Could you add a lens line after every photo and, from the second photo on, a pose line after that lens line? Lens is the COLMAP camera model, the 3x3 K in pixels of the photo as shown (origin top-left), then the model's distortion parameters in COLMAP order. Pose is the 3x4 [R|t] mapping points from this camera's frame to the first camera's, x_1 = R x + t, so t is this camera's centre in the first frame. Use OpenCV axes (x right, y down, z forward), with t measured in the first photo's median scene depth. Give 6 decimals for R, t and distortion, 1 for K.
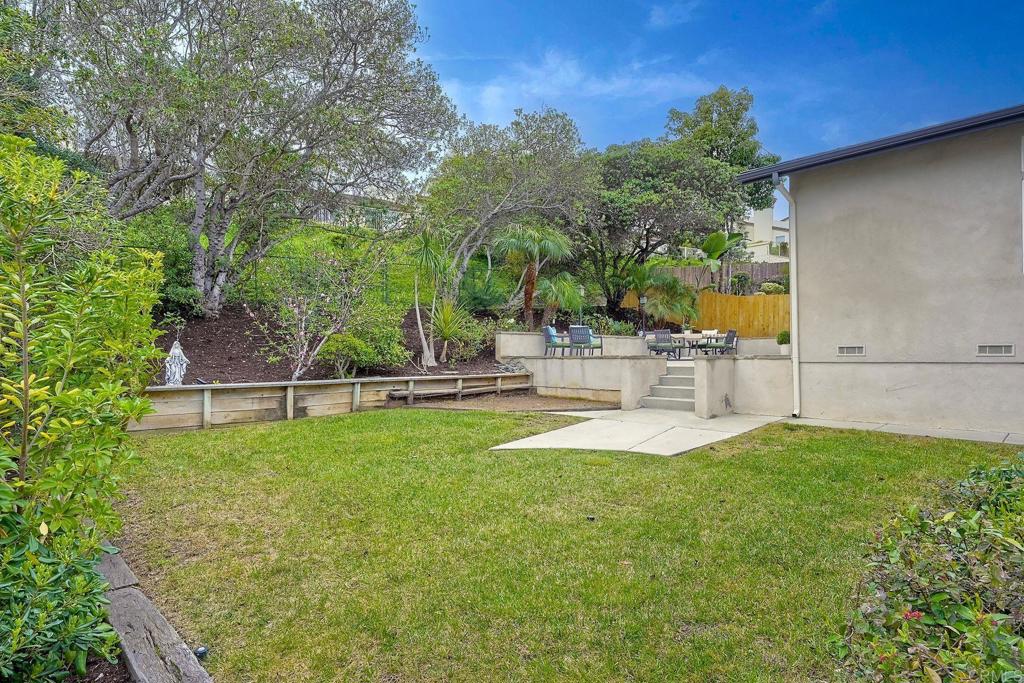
lens RADIAL K [[521.3, 0, 515.5], [0, 521.3, 345.3], [0, 0, 1]] dist [-0.001916, -0.003714]
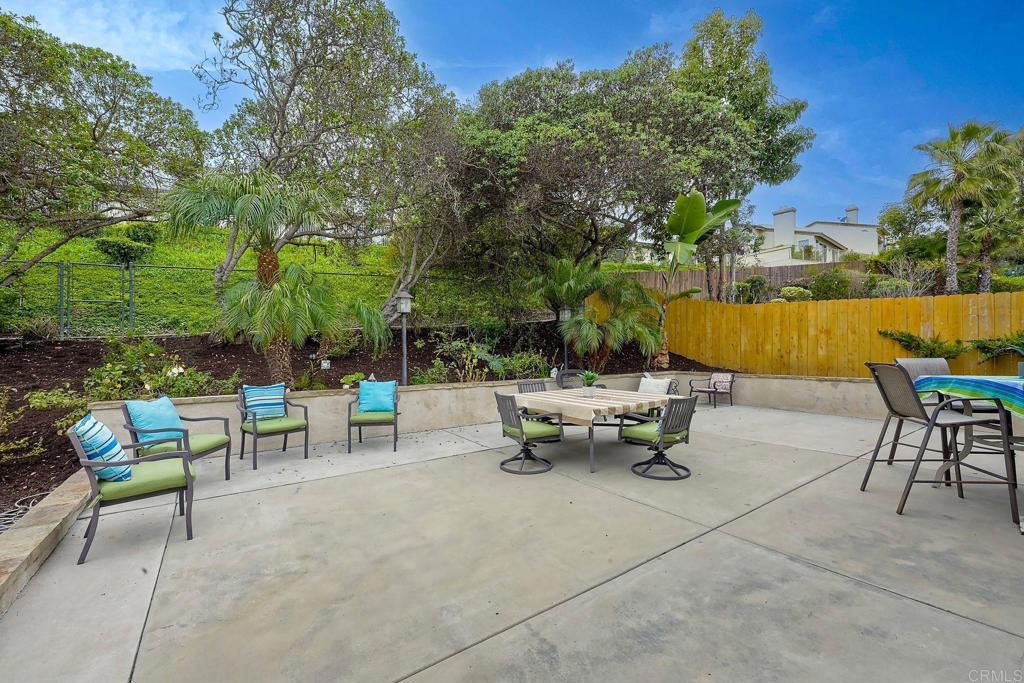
lens RADIAL K [[419.1, 0, 507.2], [0, 419.1, 344.5], [0, 0, 1]] dist [0.001939, 0.001153]
pose [[0.989574, -0.007372, -0.143840, 0.209329], [0.006348, 0.999951, -0.007576, -0.041347], [0.143889, 0.006584, 0.989572, 0.425897]]
